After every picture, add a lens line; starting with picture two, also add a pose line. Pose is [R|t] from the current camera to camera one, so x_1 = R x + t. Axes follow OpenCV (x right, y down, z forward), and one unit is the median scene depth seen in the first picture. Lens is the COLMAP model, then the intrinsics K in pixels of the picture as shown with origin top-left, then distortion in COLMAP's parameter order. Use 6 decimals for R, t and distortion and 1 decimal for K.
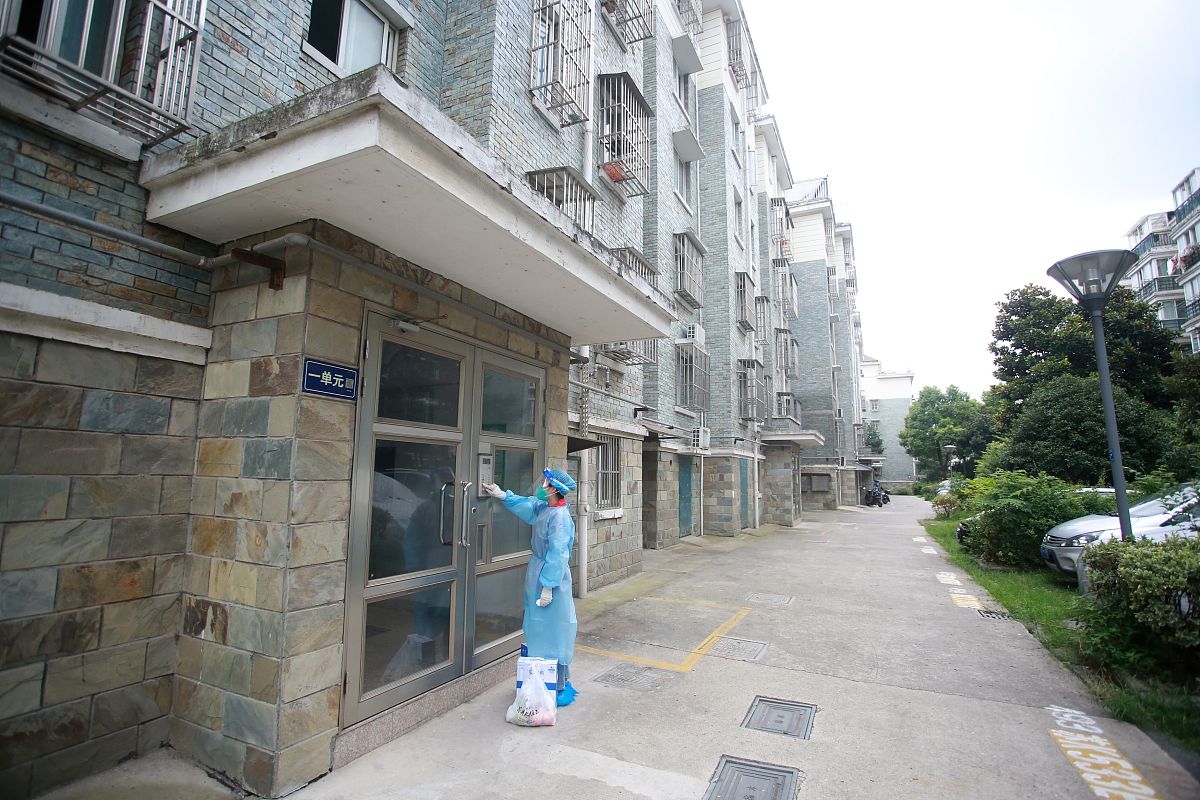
lens RADIAL K [[595.8, 0, 600.0], [0, 595.8, 400.0], [0, 0, 1]] dist [-0.064245, 0.029146]
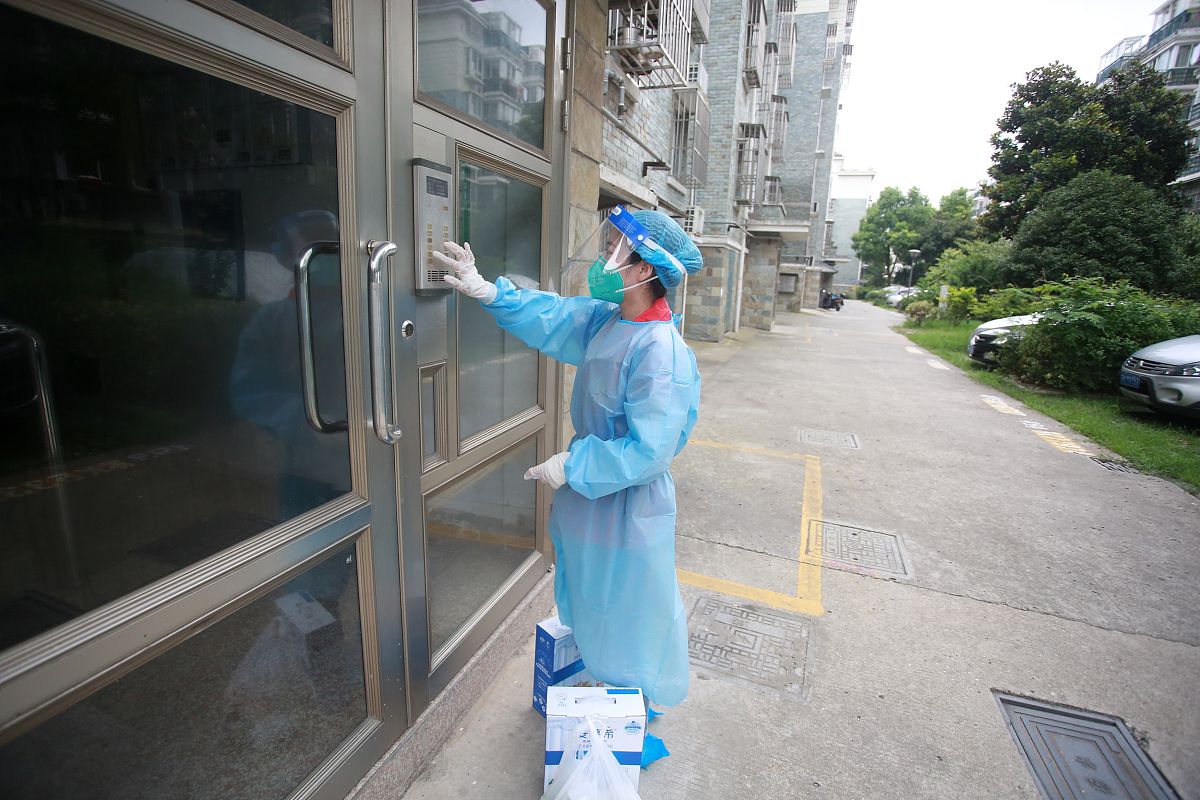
lens RADIAL K [[595.8, 0, 600.0], [0, 595.8, 400.0], [0, 0, 1]] dist [-0.064245, 0.029146]
pose [[0.994319, 0.004542, 0.106346, -0.033799], [-0.039909, 0.942115, 0.332906, 0.026196], [-0.098678, -0.335259, 0.936944, 0.160322]]
